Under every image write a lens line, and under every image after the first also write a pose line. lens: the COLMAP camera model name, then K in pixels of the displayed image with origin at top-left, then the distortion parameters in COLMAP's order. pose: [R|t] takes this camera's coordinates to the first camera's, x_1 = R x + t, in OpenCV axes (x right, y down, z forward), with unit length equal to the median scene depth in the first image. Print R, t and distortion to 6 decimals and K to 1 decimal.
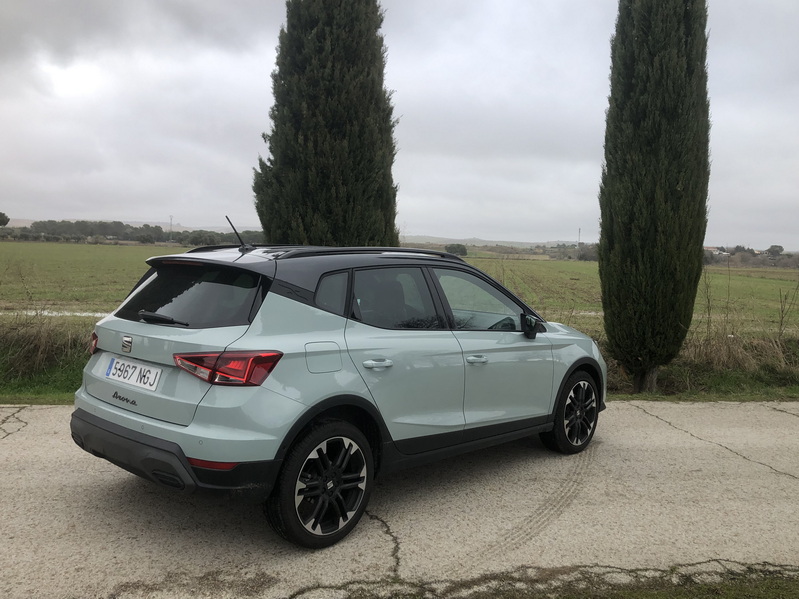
lens RADIAL K [[718.8, 0, 399.5], [0, 718.8, 299.5], [0, 0, 1]] dist [0.076201, -0.176335]
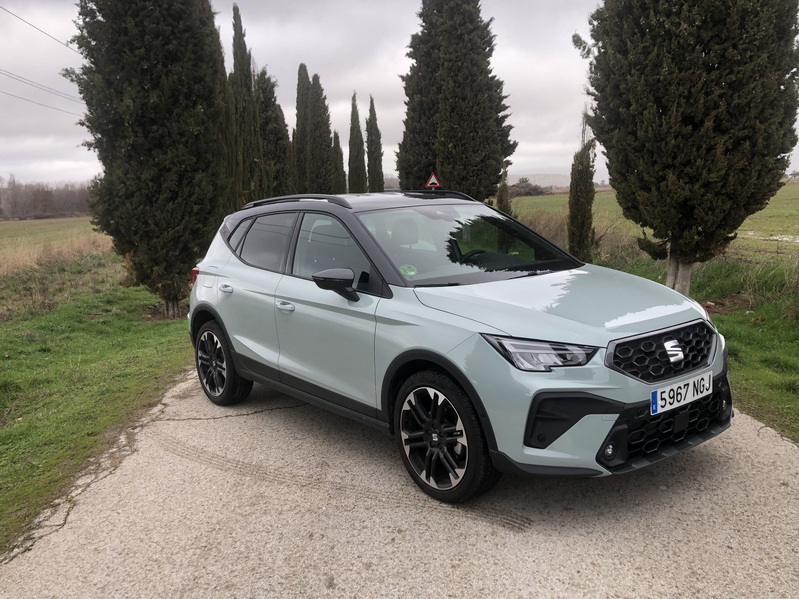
lens RADIAL K [[718.8, 0, 399.5], [0, 718.8, 299.5], [0, 0, 1]] dist [0.076201, -0.176335]
pose [[-0.164130, 0.108610, -0.980441, 1.188431], [-0.014609, 0.993544, 0.112506, -0.044084], [0.986330, 0.032789, -0.161484, 1.487184]]
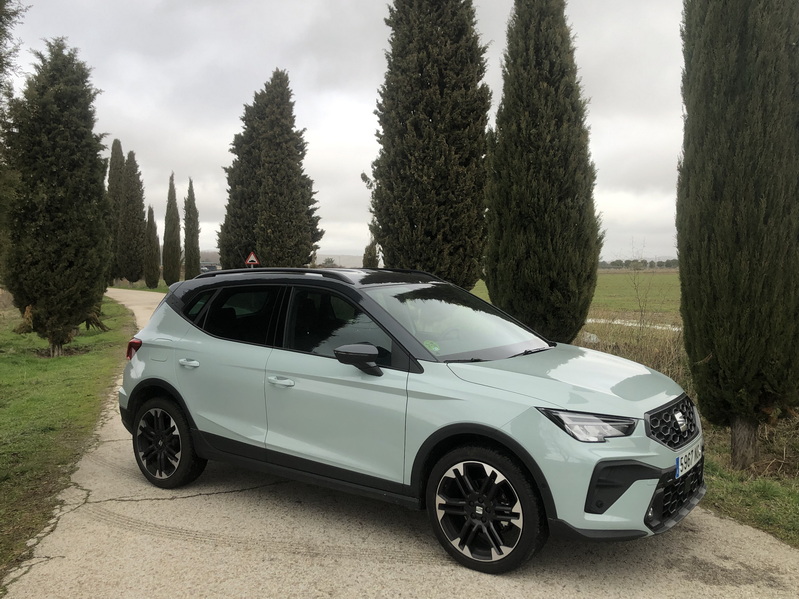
lens RADIAL K [[718.8, 0, 399.5], [0, 718.8, 299.5], [0, 0, 1]] dist [0.076201, -0.176335]
pose [[0.102333, 0.001813, -0.994749, 2.455840], [-0.045981, 0.998938, -0.002909, -0.001641], [0.993687, 0.046037, 0.102307, 1.482584]]
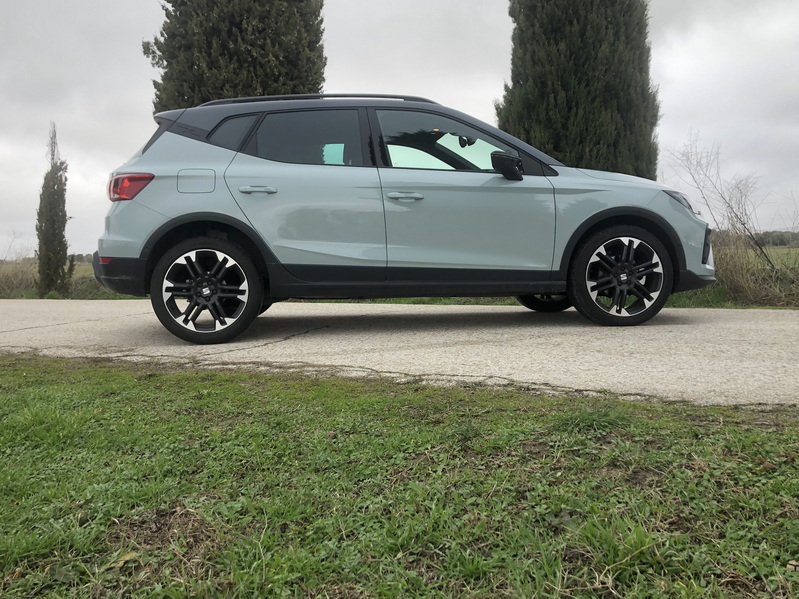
lens RADIAL K [[718.8, 0, 399.5], [0, 718.8, 299.5], [0, 0, 1]] dist [0.076201, -0.176335]
pose [[0.741927, -0.013362, -0.670348, 0.843955], [0.009332, 0.999910, -0.009603, 0.261893], [0.670416, 0.000869, 0.741985, 0.317329]]
